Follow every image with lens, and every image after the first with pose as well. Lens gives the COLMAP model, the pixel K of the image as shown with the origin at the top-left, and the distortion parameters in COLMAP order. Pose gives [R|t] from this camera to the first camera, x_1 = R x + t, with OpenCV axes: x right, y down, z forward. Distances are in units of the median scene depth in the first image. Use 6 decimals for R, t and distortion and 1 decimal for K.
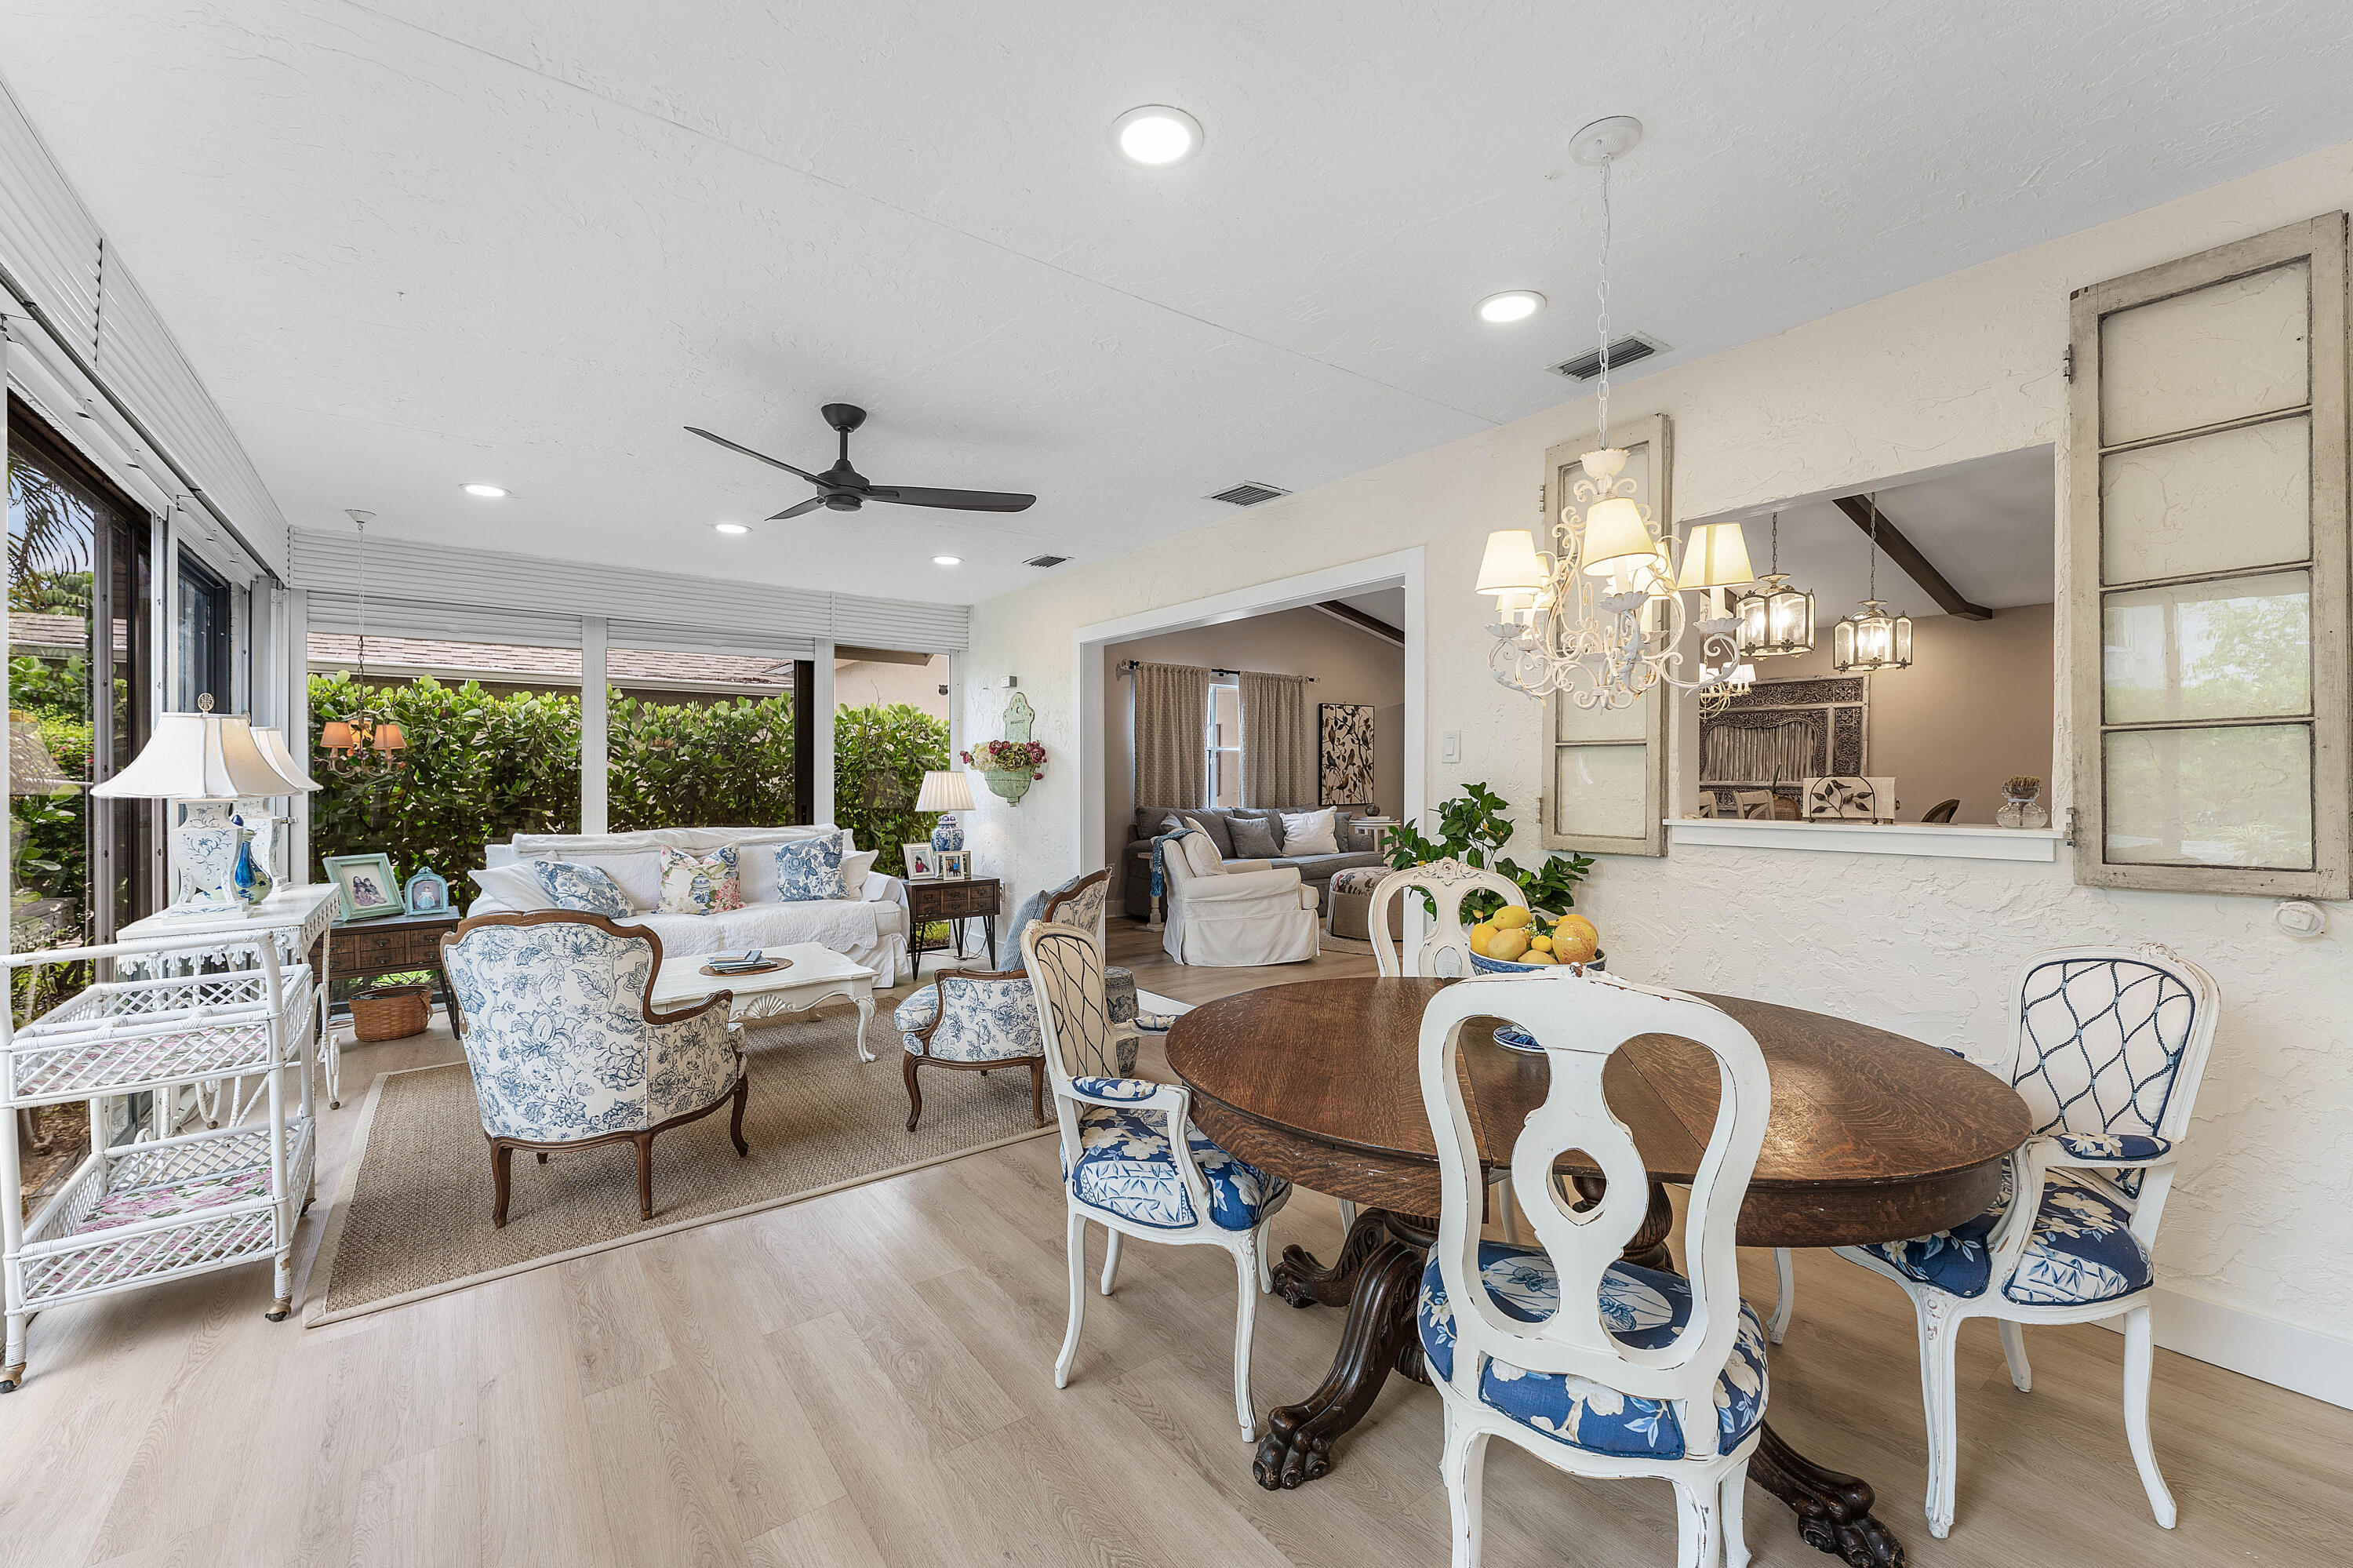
lens RADIAL K [[992.4, 0, 1168.5], [0, 992.4, 795.7], [0, 0, 1]] dist [0.001573, 0.000134]
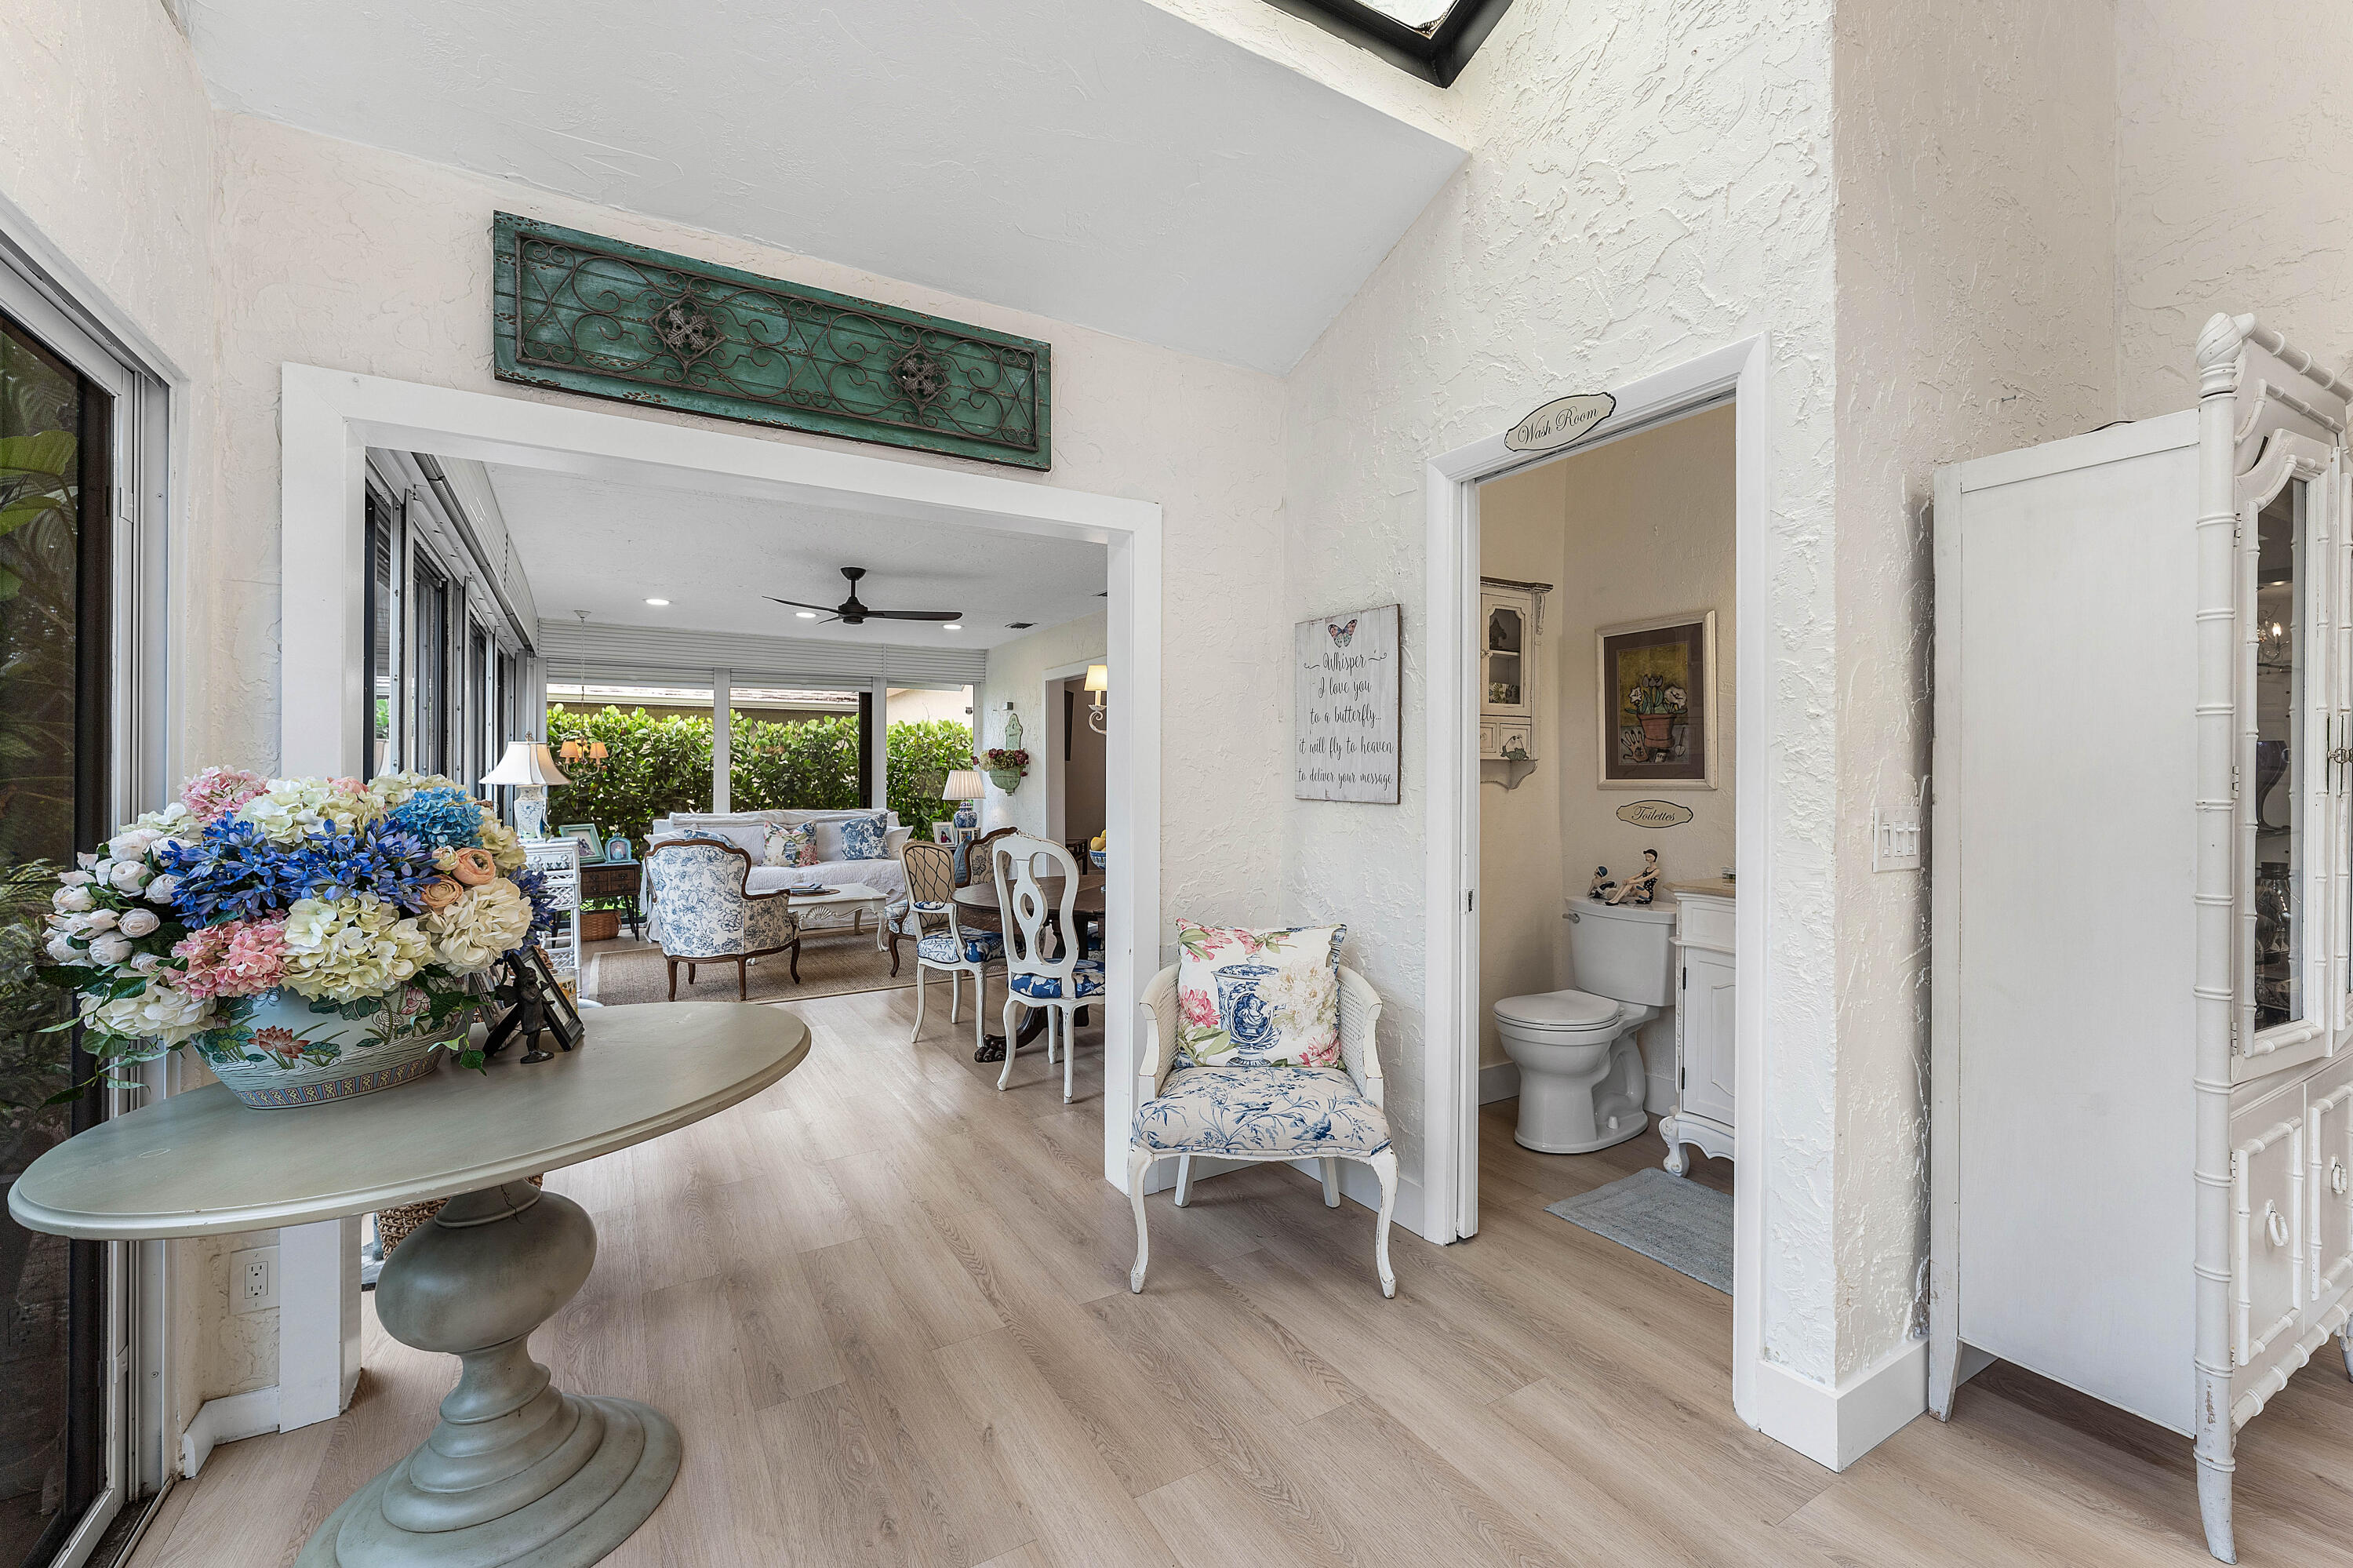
lens RADIAL K [[943.5, 0, 1176.5], [0, 943.5, 784.0], [0, 0, 1]] dist [0.002835, 0.000050]
pose [[0.996848, -0.002277, -0.079304, 0.208287], [0.001471, 0.999947, -0.010228, 0.009719], [0.079323, 0.010079, 0.996798, -0.347469]]
